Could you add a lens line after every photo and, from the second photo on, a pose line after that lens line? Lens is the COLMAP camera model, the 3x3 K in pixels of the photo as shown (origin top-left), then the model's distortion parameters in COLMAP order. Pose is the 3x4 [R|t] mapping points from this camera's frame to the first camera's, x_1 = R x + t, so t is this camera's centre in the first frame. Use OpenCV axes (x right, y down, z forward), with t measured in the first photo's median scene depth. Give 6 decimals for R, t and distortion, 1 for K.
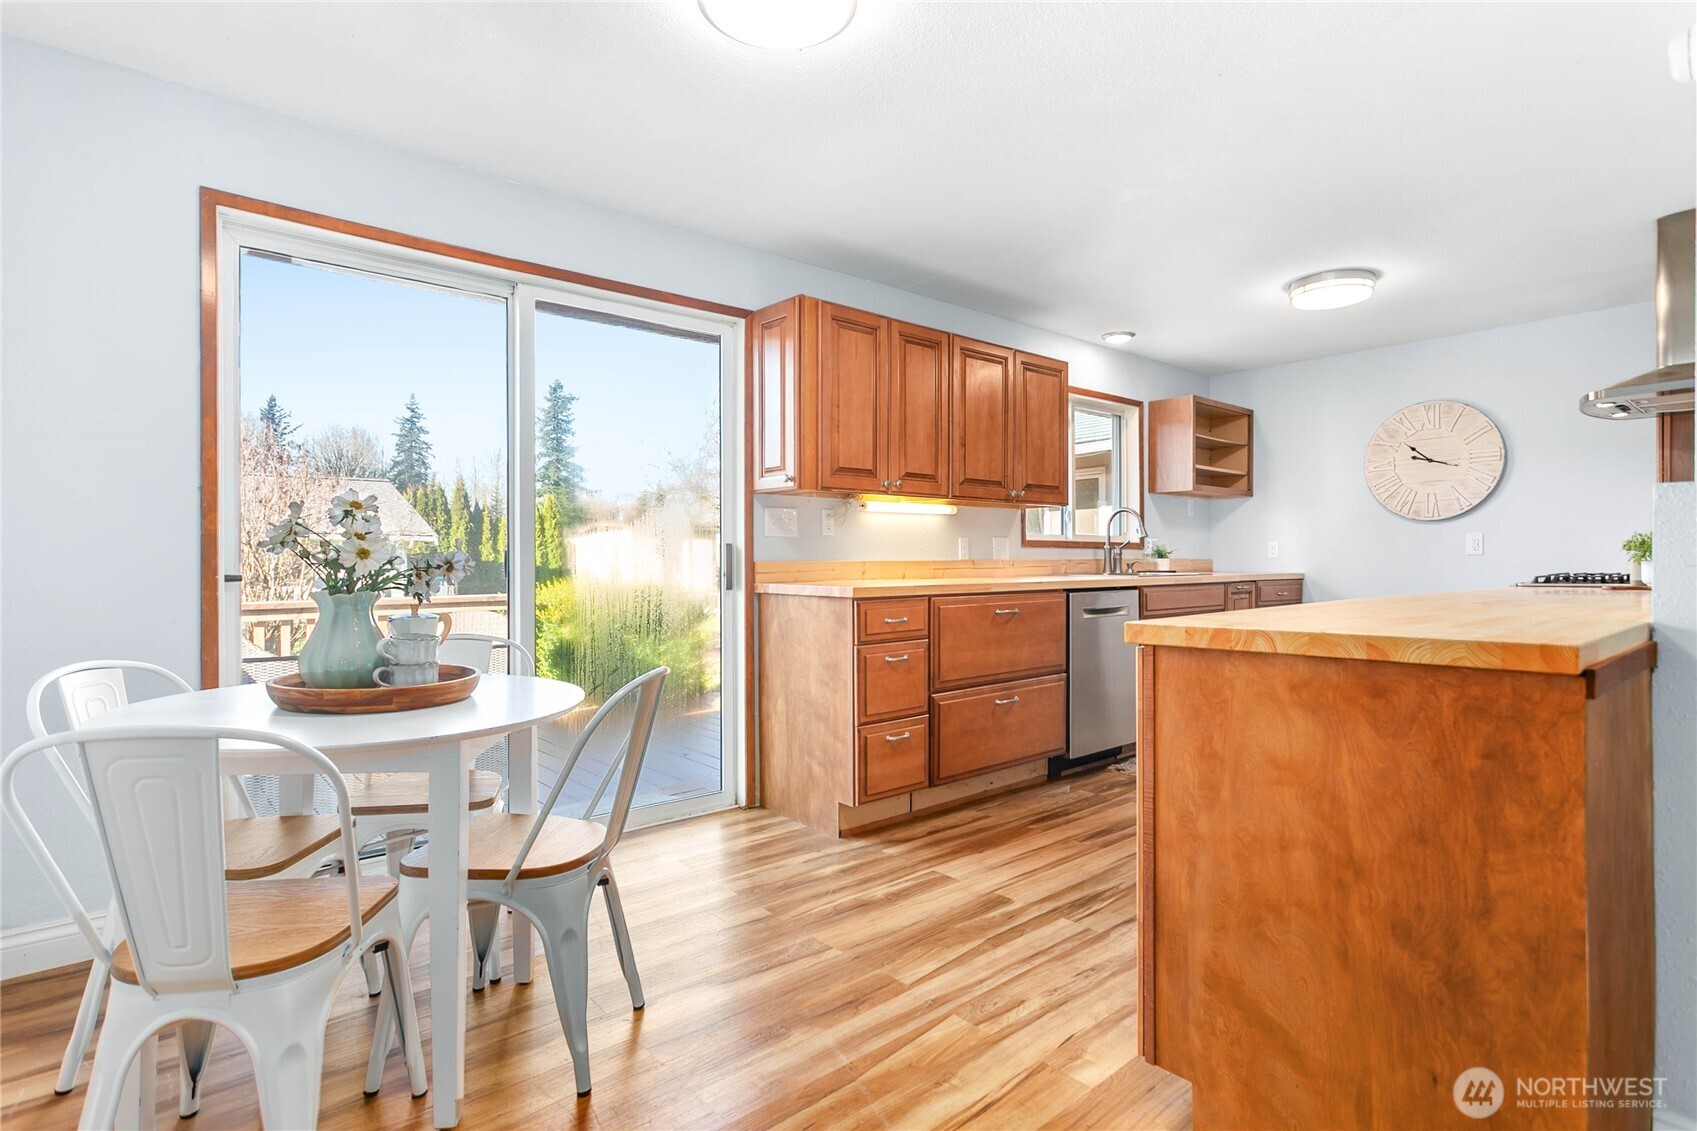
lens RADIAL K [[862.5, 0, 827.0], [0, 862.5, 561.6], [0, 0, 1]] dist [-0.006415, 0.001593]
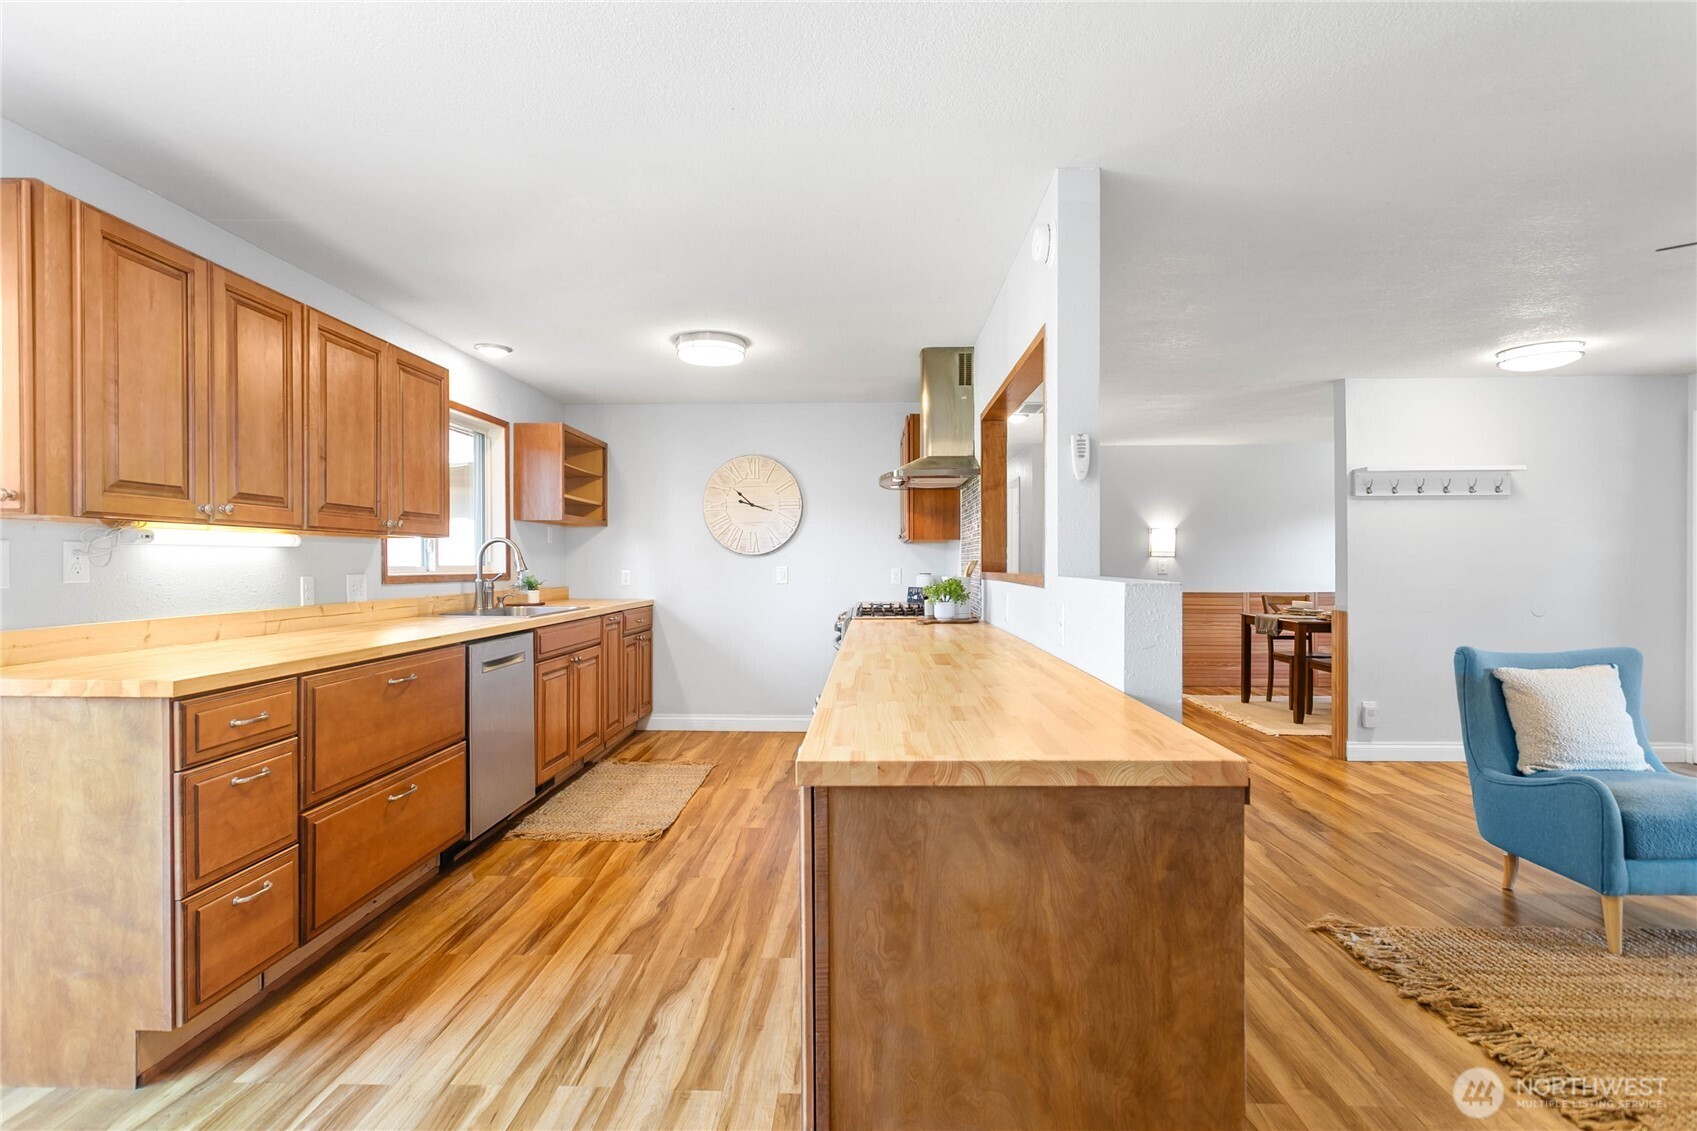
lens RADIAL K [[806.3, 0, 849.0], [0, 806.3, 566.9], [0, 0, 1]] dist [0.003767, 0.000082]
pose [[0.657309, -0.003177, 0.753615, -0.078609], [0.000117, 0.999992, 0.004114, -0.048610], [-0.753622, -0.002616, 0.657303, 0.217061]]
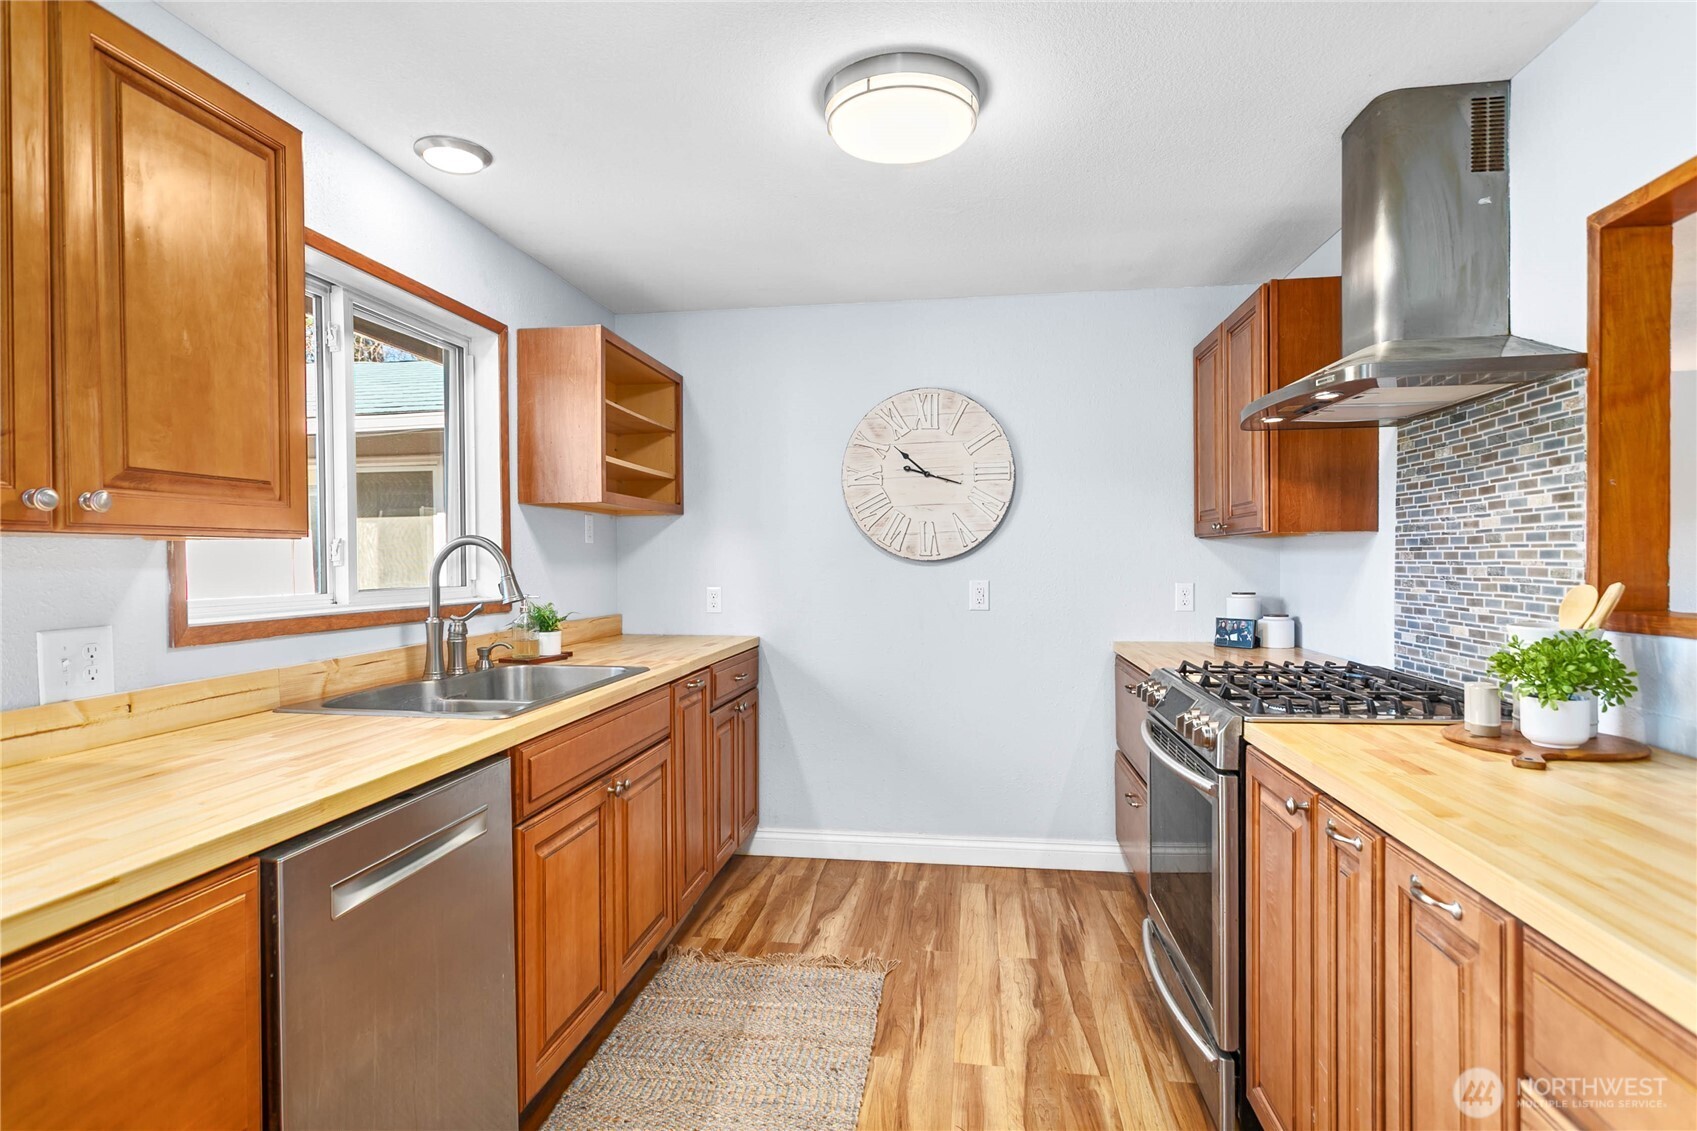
lens RADIAL K [[853.4, 0, 845.9], [0, 853.4, 565.7], [0, 0, 1]] dist [-0.001021, 0.000560]
pose [[0.736463, -0.010576, 0.676395, 0.255453], [0.006203, 0.999941, 0.008881, -0.068601], [-0.676450, -0.002345, 0.736485, 0.733724]]
